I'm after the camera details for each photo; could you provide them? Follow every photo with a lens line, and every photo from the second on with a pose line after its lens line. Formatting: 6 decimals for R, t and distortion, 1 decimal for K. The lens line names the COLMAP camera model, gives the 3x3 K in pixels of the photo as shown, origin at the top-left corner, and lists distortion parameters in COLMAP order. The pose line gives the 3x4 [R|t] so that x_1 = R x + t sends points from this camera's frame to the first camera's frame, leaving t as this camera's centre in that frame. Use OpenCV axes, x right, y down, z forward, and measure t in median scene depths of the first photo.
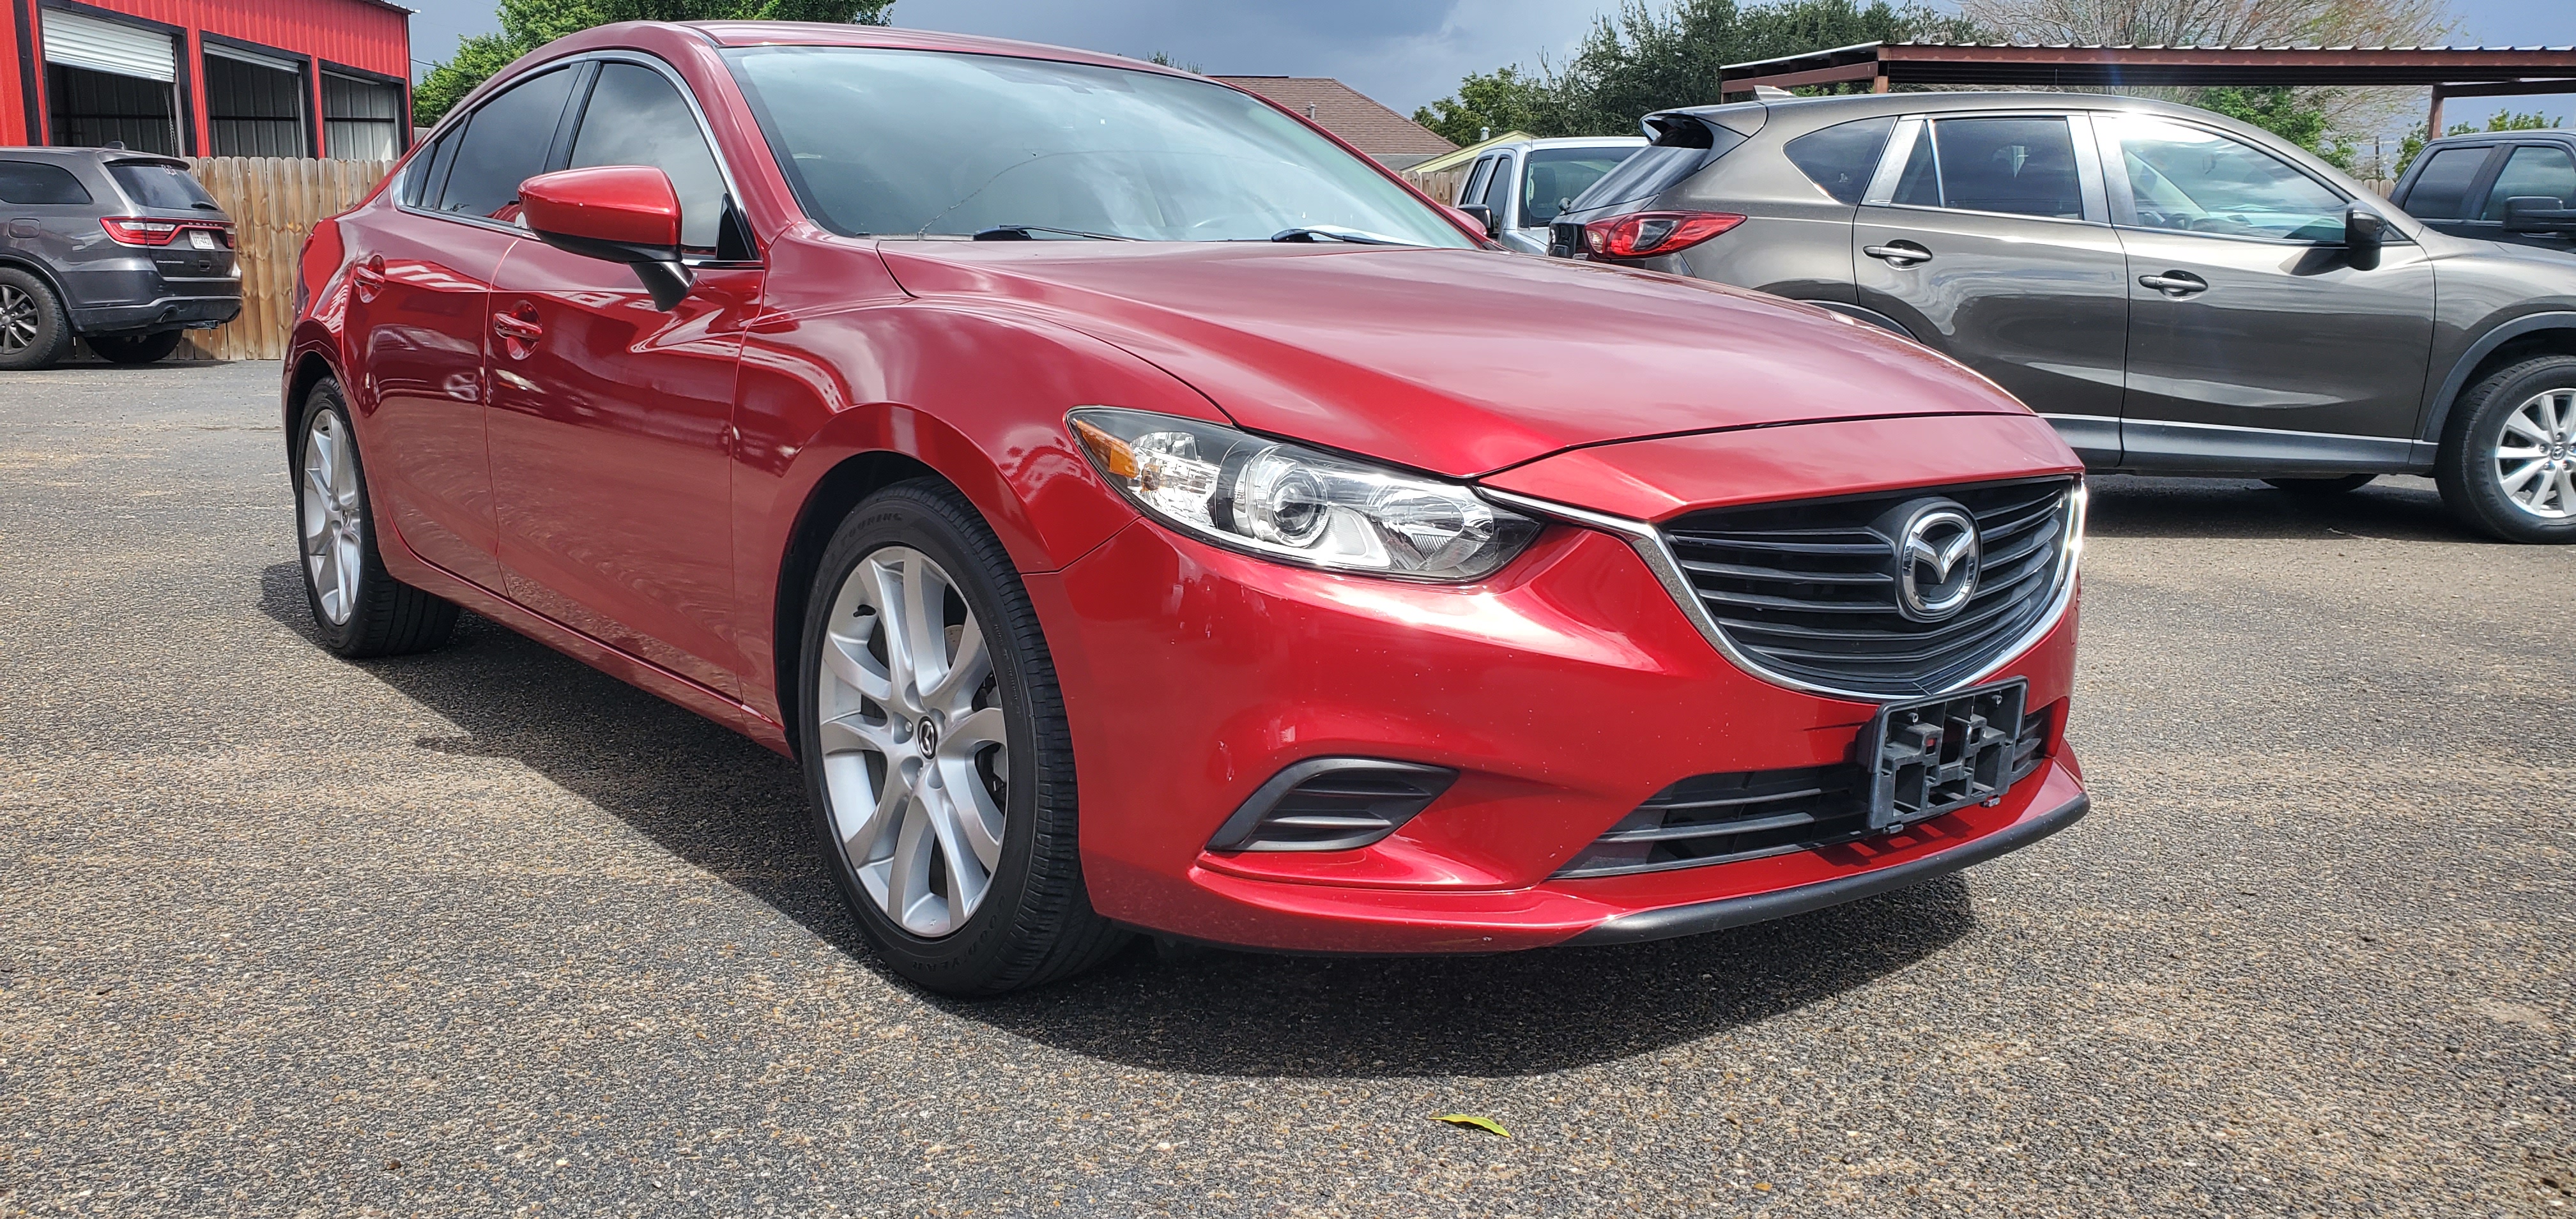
lens RADIAL K [[2118.1, 0, 1288.0], [0, 2118.1, 609.5], [0, 0, 1]] dist [0.092346, -0.135185]
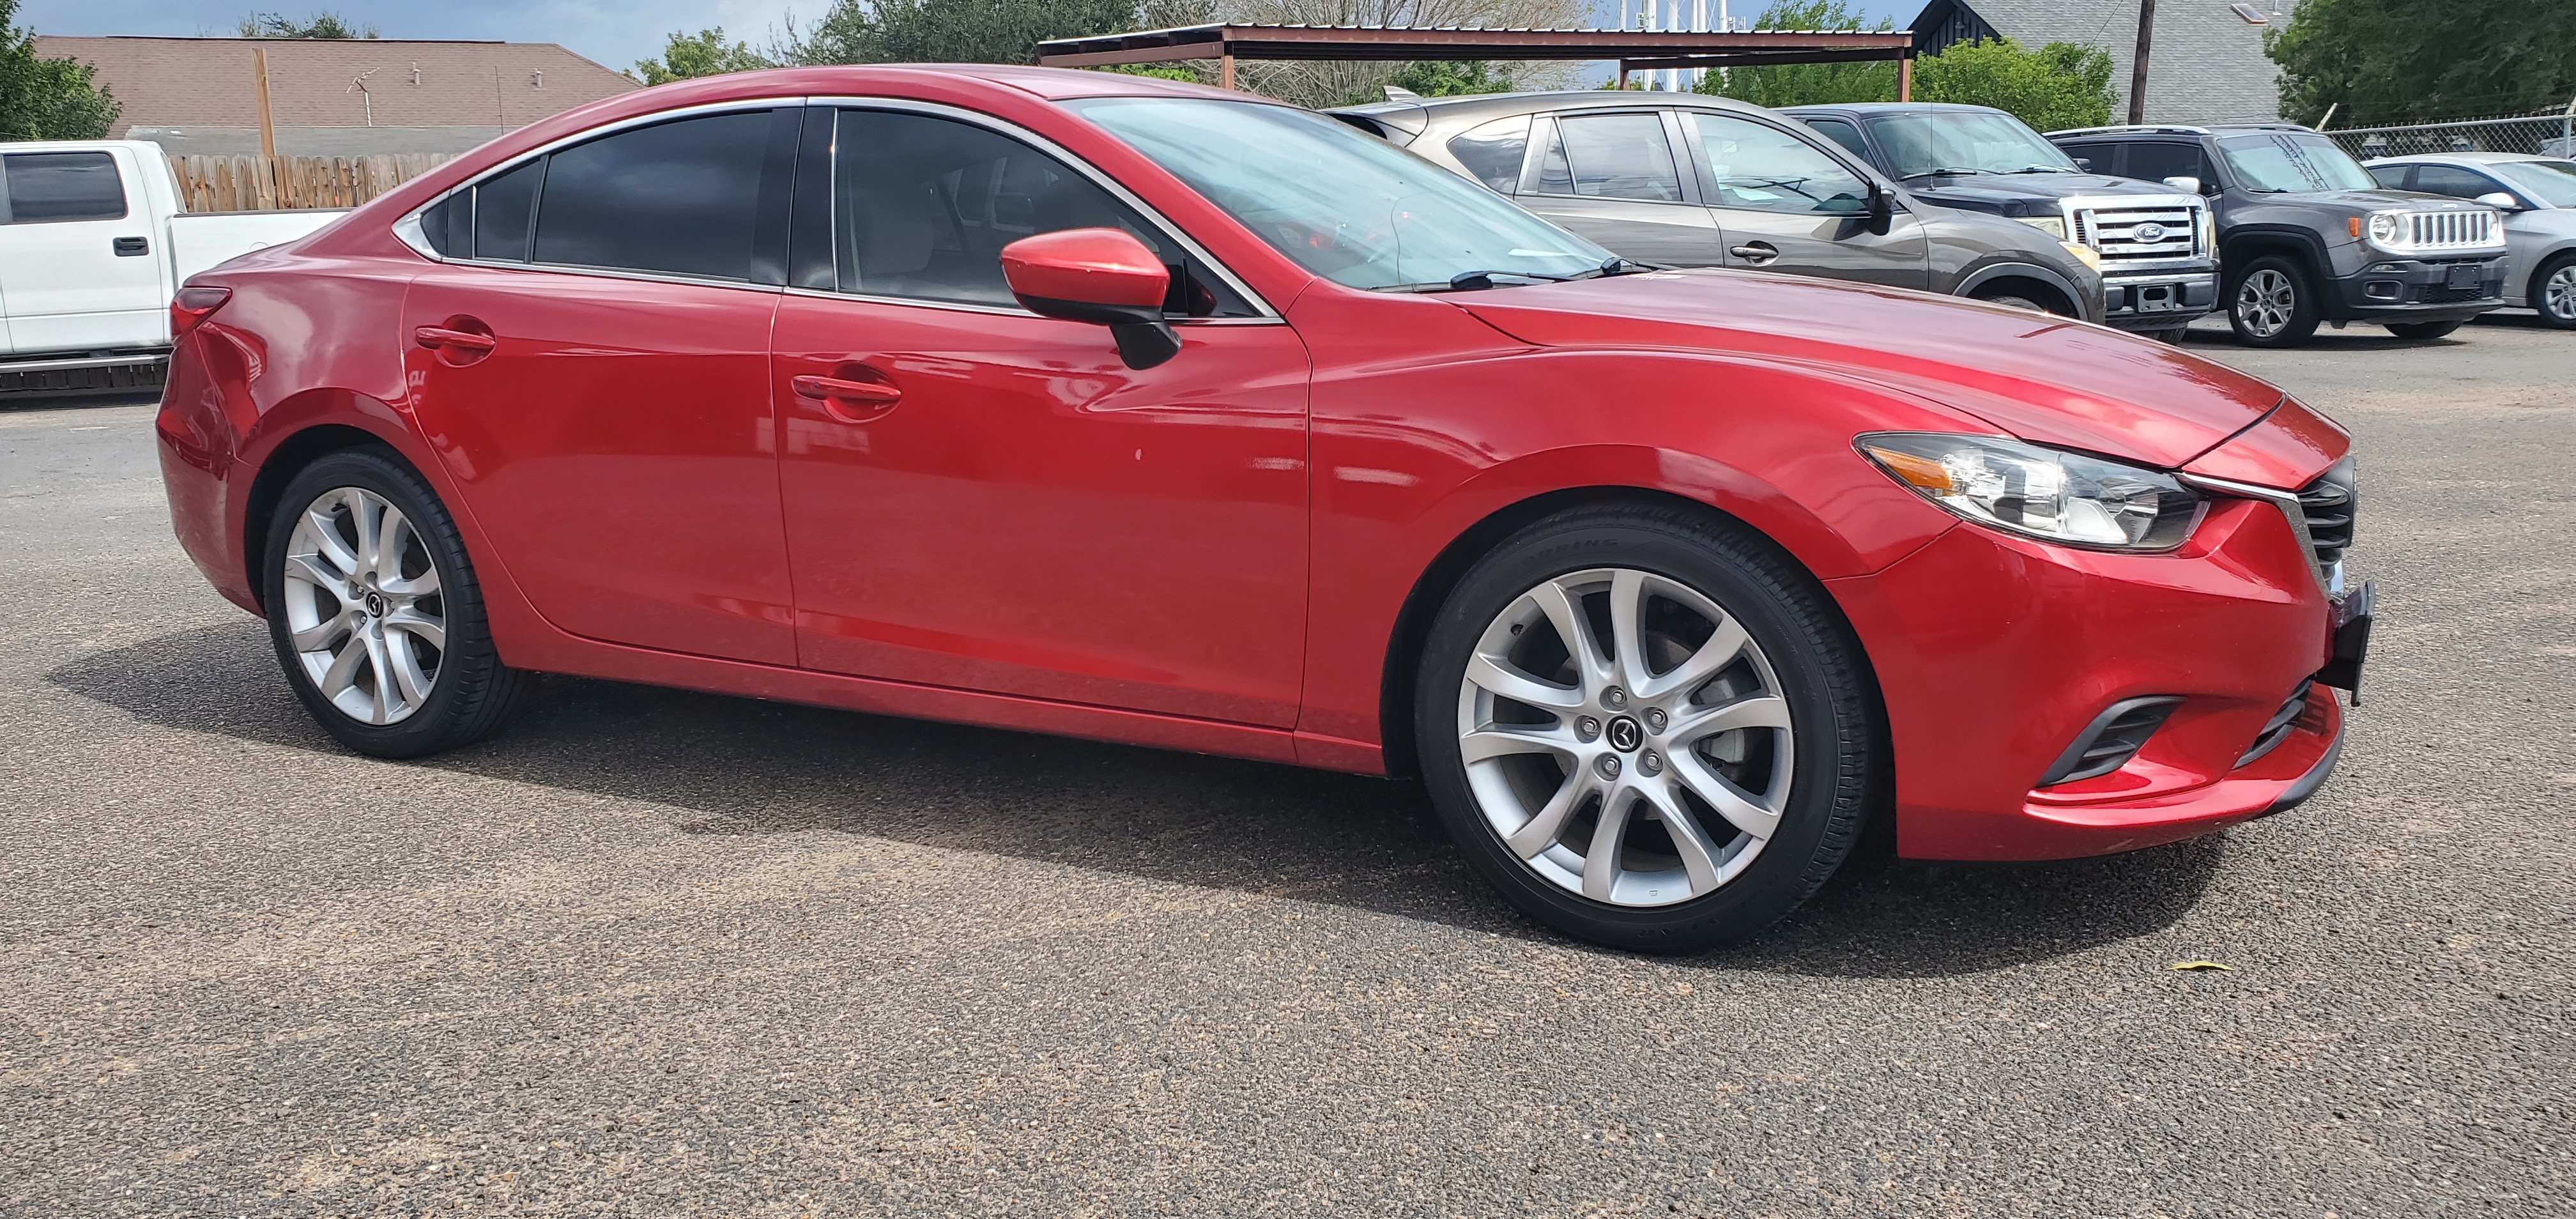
lens RADIAL K [[2118.1, 0, 1288.0], [0, 2118.1, 609.5], [0, 0, 1]] dist [0.092346, -0.135185]
pose [[0.910740, -0.108827, 0.398383, -0.321290], [0.100491, 0.994059, 0.041819, -0.029487], [-0.400567, 0.001948, 0.916266, 0.013953]]
